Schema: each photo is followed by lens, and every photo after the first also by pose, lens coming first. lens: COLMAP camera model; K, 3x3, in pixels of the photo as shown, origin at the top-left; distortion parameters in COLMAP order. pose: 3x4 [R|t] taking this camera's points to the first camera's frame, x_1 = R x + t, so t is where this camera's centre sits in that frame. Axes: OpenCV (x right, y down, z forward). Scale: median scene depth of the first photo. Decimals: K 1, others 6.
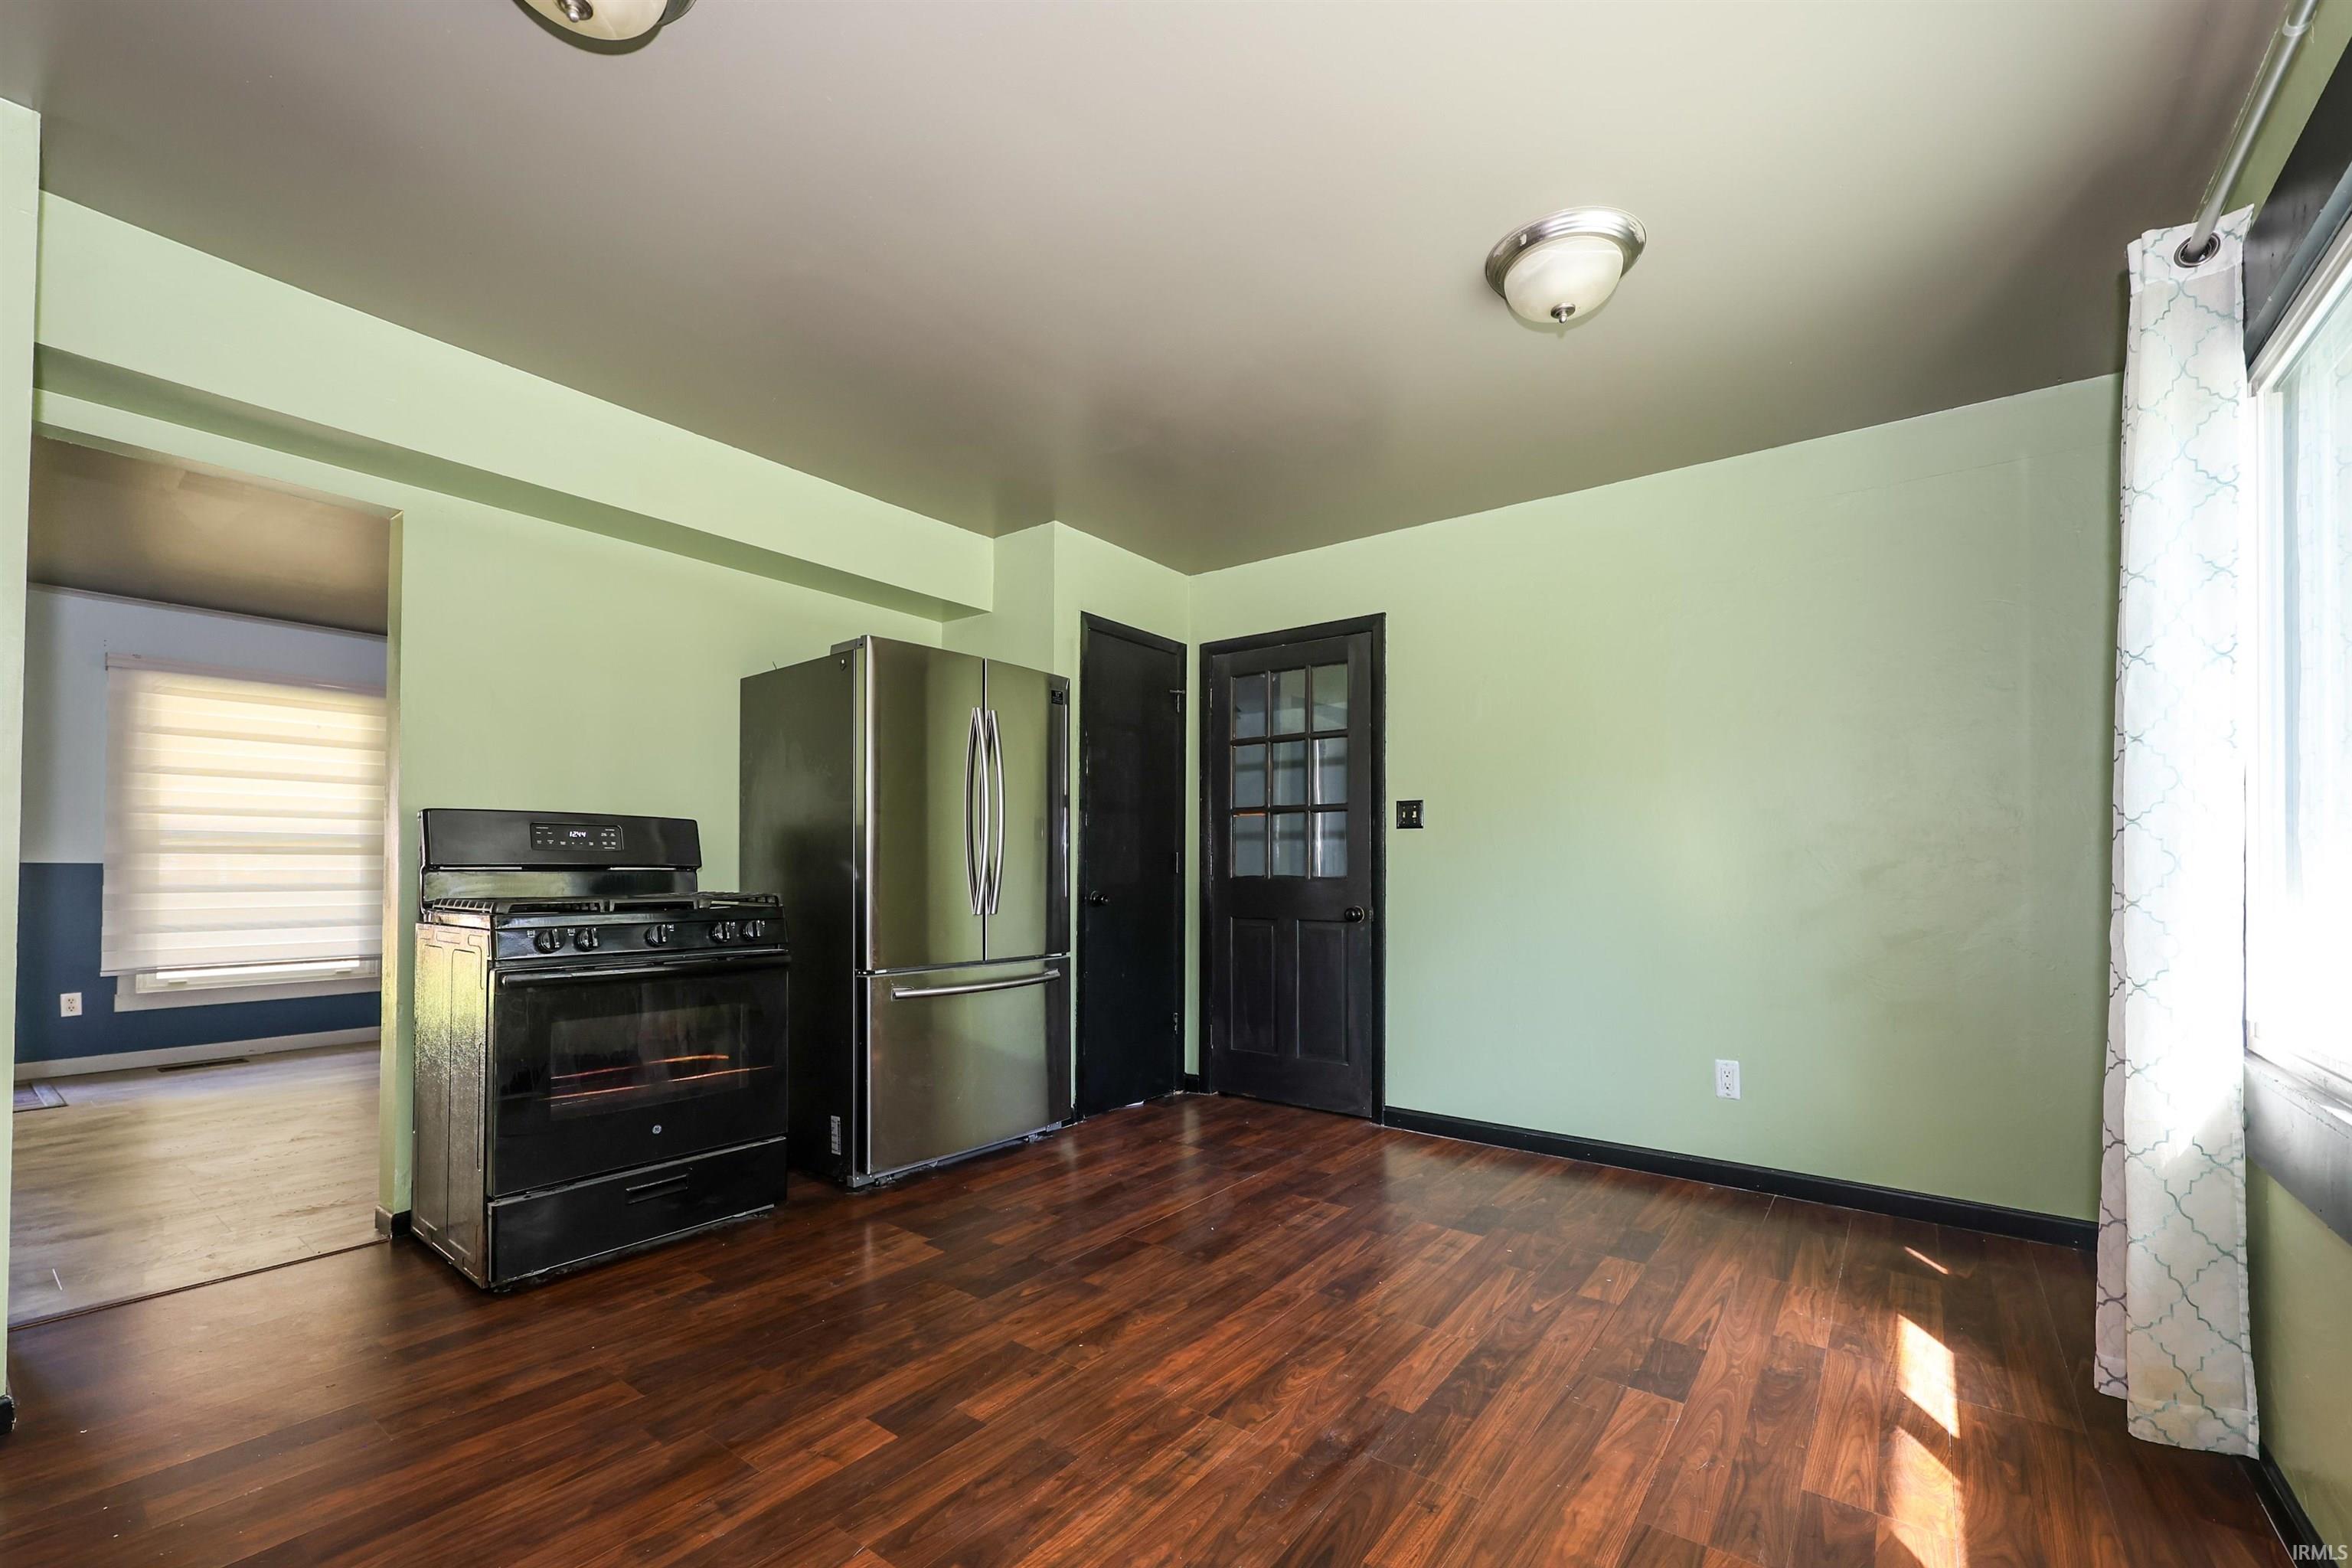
lens RADIAL K [[977.7, 0, 1167.6], [0, 977.7, 852.5], [0, 0, 1]] dist [-0.001229, 0.001088]
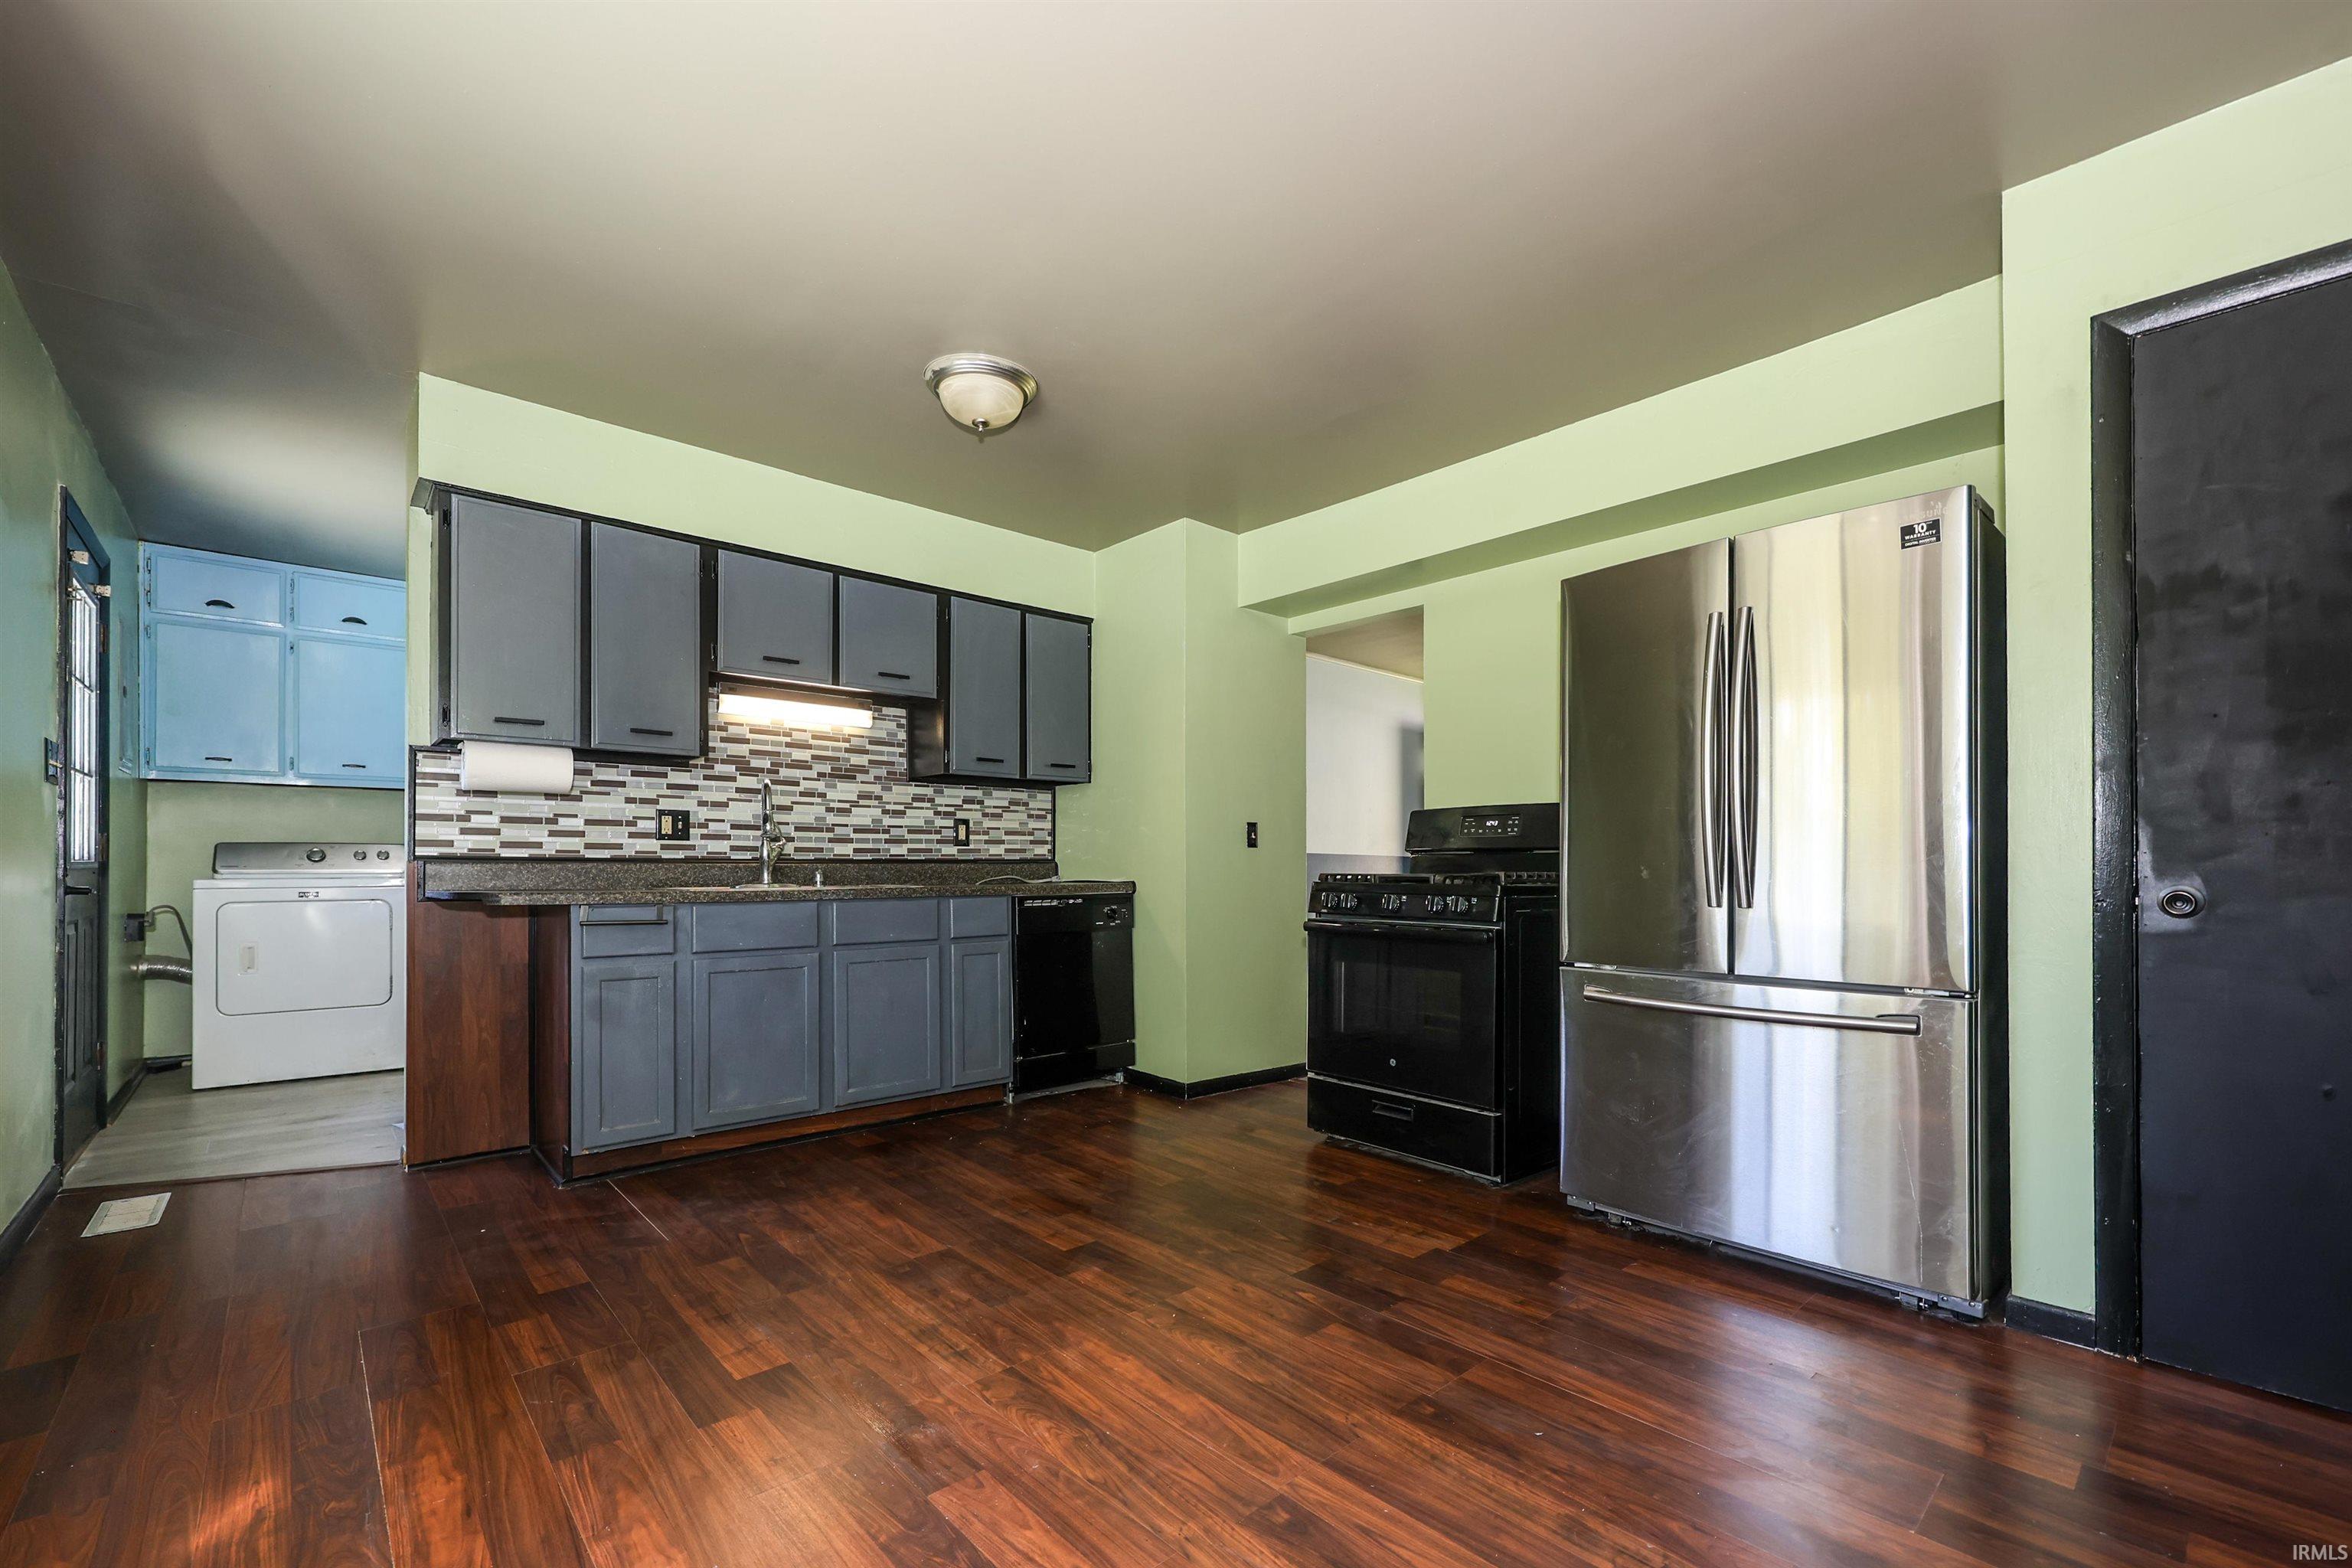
lens RADIAL K [[977.7, 0, 1220.8], [0, 977.7, 863.0], [0, 0, 1]] dist [-0.001229, 0.001088]
pose [[-0.155804, -0.006735, -0.987765, 0.794390], [0.013341, 0.999871, -0.008922, 0.045268], [0.987698, -0.014568, -0.155694, 1.073208]]
